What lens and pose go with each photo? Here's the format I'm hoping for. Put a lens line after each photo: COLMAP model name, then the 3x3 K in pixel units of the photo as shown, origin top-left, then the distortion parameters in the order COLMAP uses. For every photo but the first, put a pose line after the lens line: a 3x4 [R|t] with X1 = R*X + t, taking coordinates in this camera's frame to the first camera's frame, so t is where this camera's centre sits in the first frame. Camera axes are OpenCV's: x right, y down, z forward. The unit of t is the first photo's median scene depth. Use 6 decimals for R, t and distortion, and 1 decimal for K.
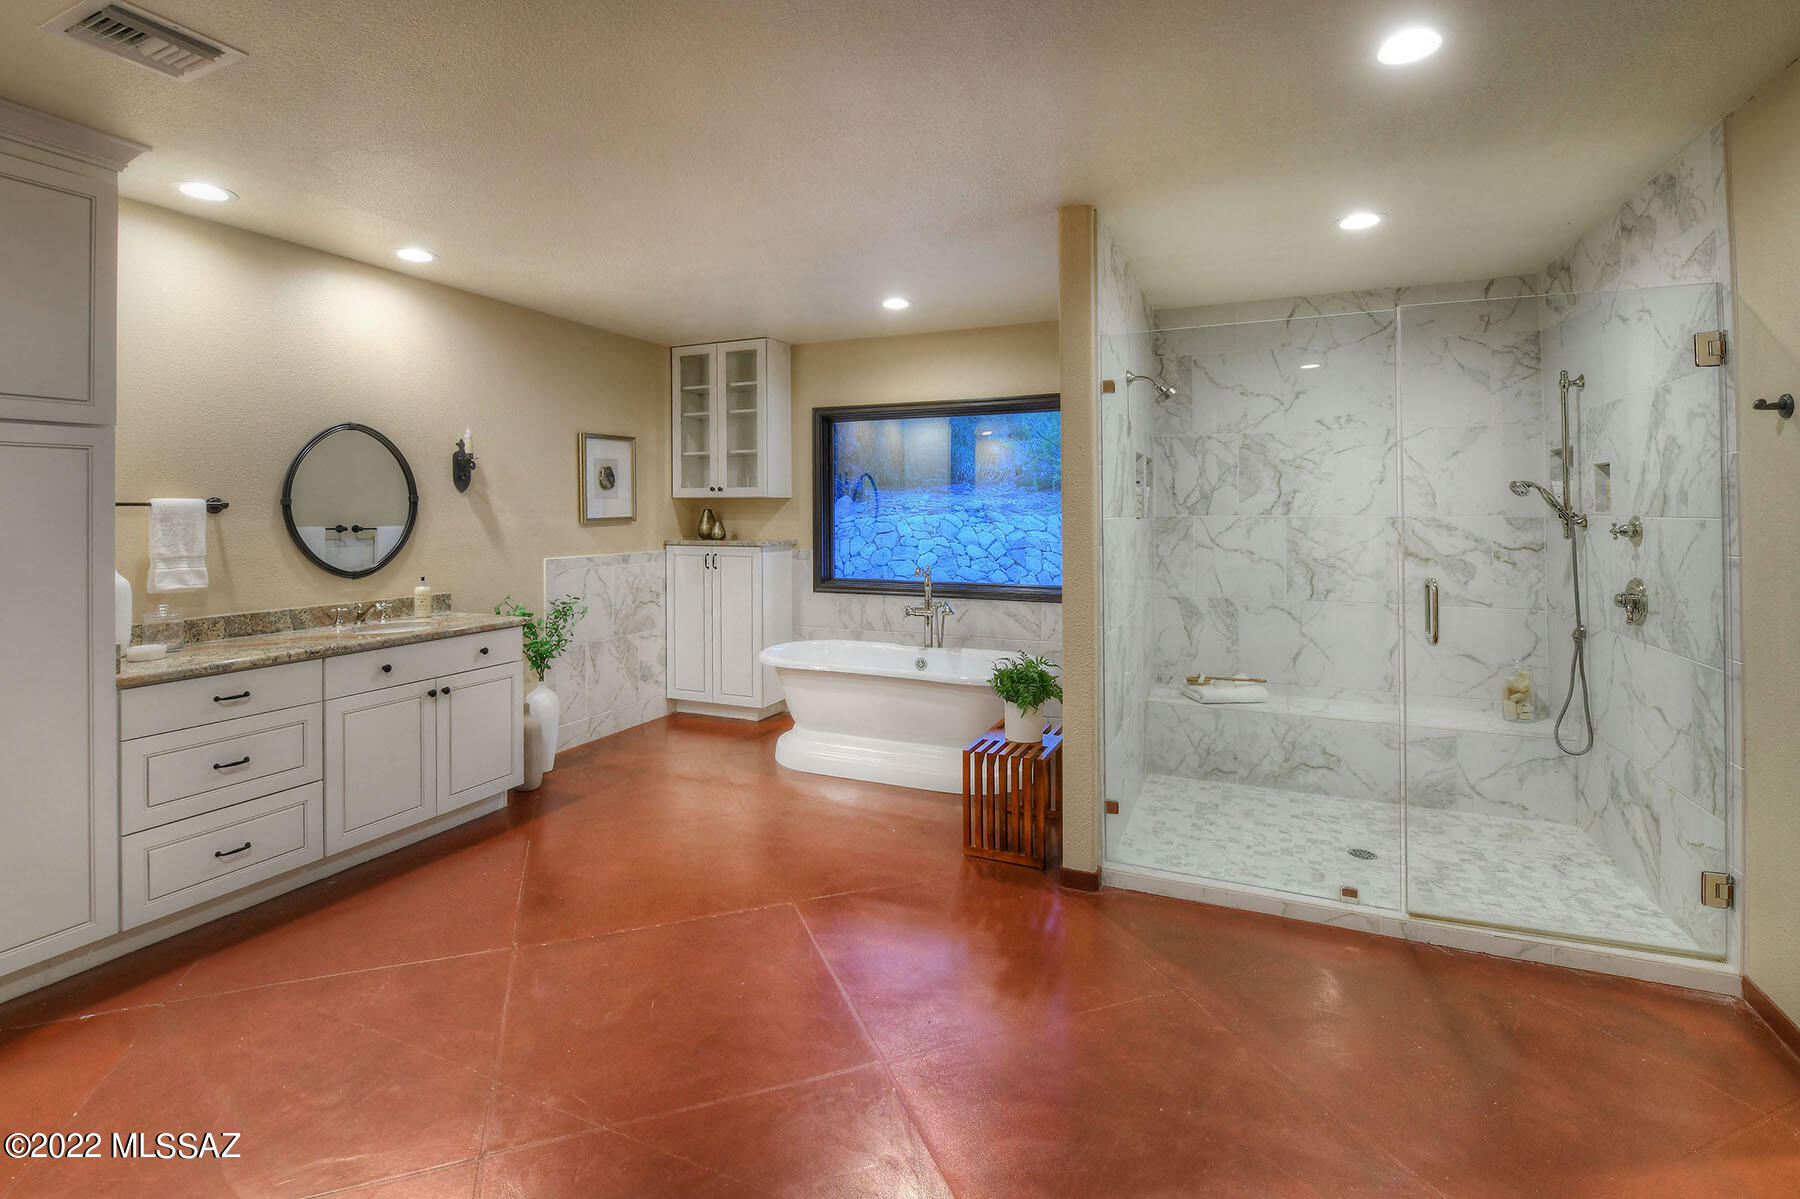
lens RADIAL K [[862.5, 0, 893.2], [0, 862.5, 502.1], [0, 0, 1]] dist [-0.006346, -0.003622]
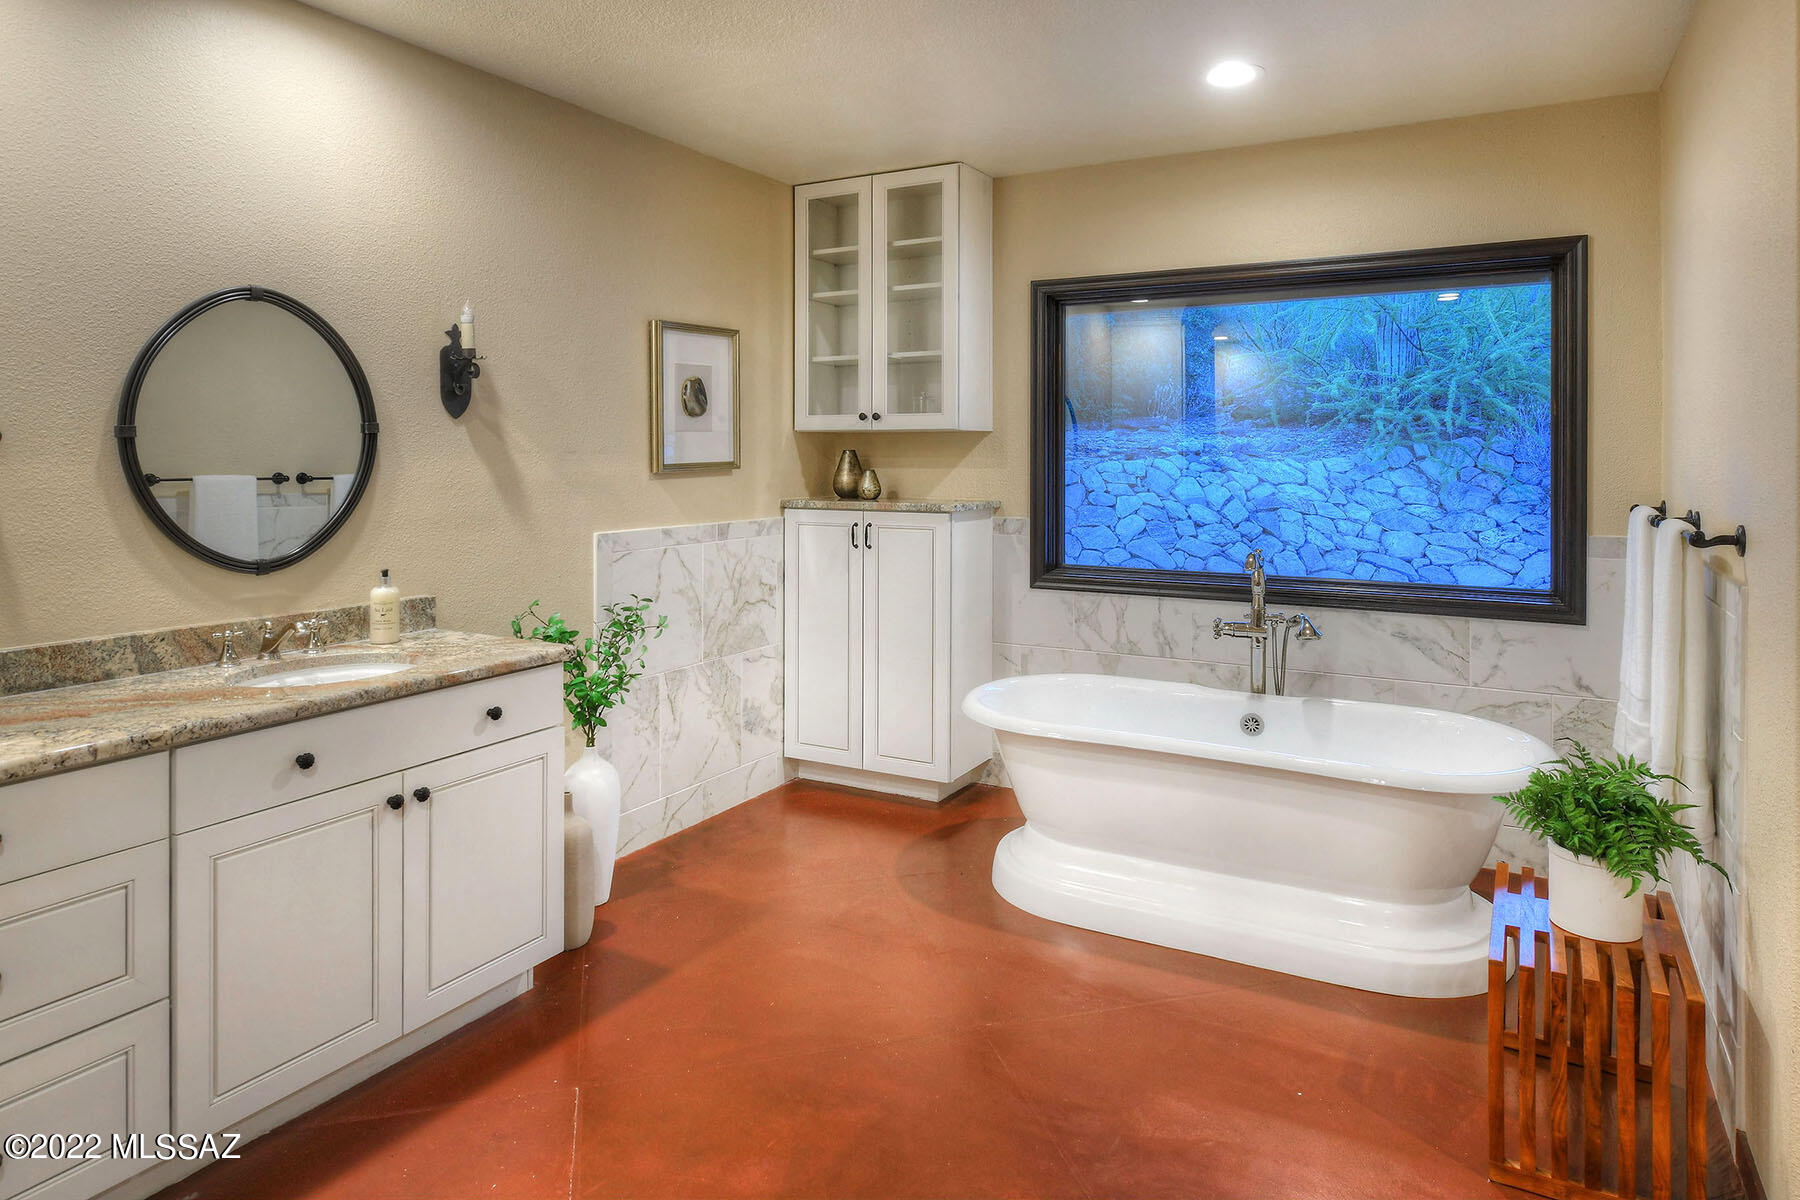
lens RADIAL K [[1035.5, 0, 927.4], [0, 1035.5, 441.6], [0, 0, 1]] dist [0.000816, -0.000491]
pose [[0.999078, 0.002564, -0.042865, -0.161161], [-0.002668, 0.999994, -0.002367, 0.005065], [0.042859, 0.002479, 0.999078, 0.331246]]
